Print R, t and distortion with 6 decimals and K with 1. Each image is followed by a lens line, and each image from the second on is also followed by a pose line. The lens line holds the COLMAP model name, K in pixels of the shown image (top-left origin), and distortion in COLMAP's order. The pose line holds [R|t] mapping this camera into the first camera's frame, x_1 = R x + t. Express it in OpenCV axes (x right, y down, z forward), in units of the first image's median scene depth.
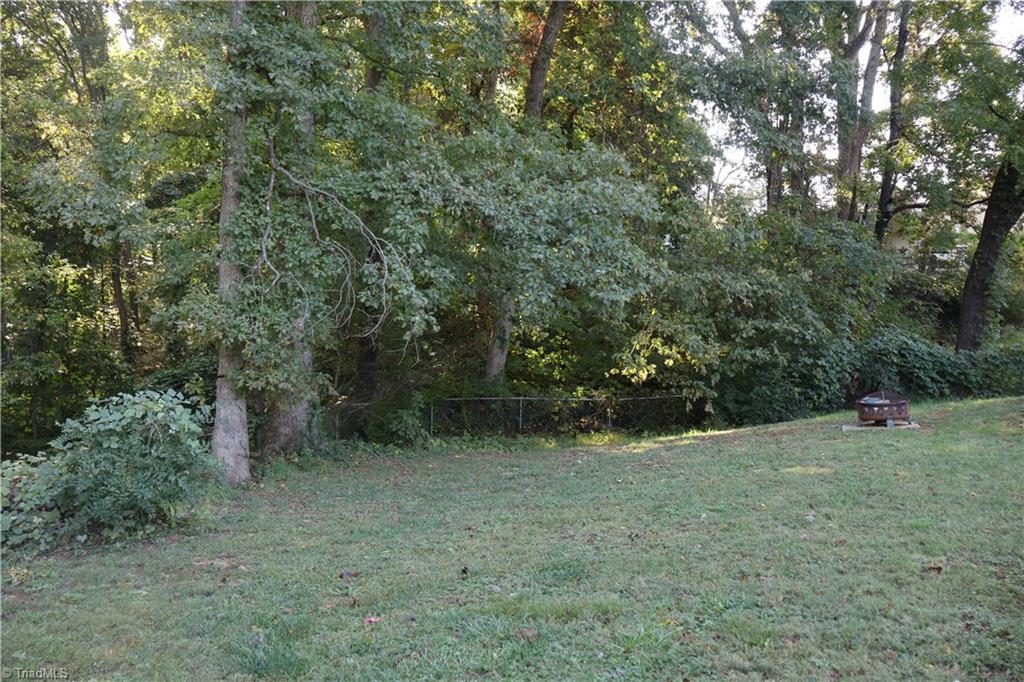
lens RADIAL K [[856.6, 0, 514.4], [0, 856.6, 340.2], [0, 0, 1]] dist [0.009489, 0.006792]
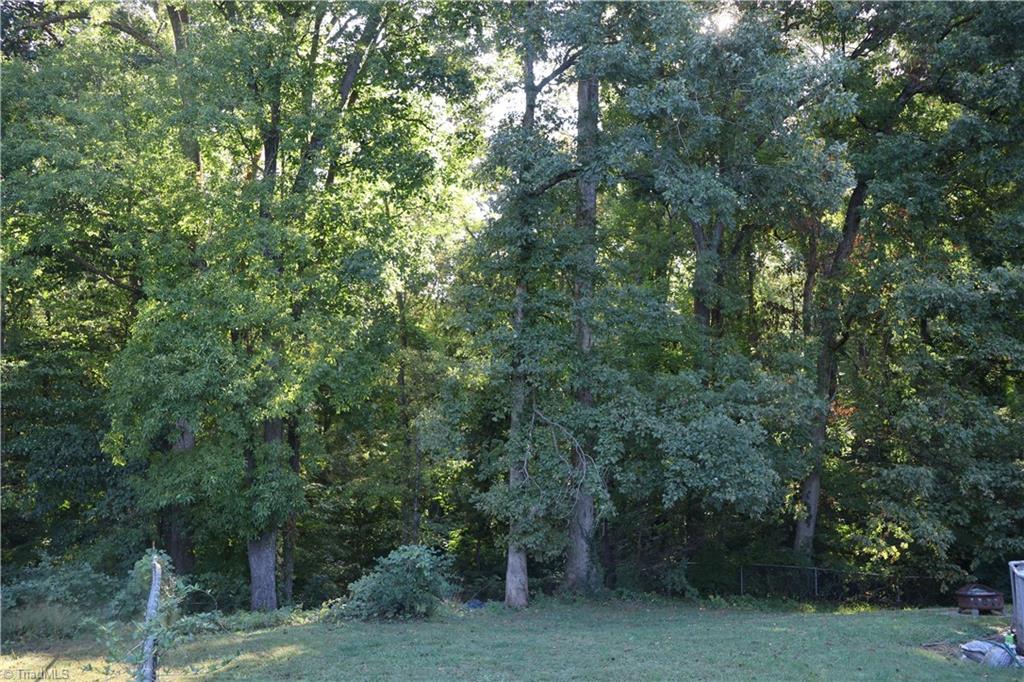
lens RADIAL K [[856.6, 0, 510.1], [0, 856.6, 340.7], [0, 0, 1]] dist [0.009489, 0.006792]
pose [[0.838214, -0.064492, -0.541515, 0.459573], [-0.029886, 0.986058, -0.163697, -0.048221], [0.544523, 0.153396, 0.824600, -0.320103]]
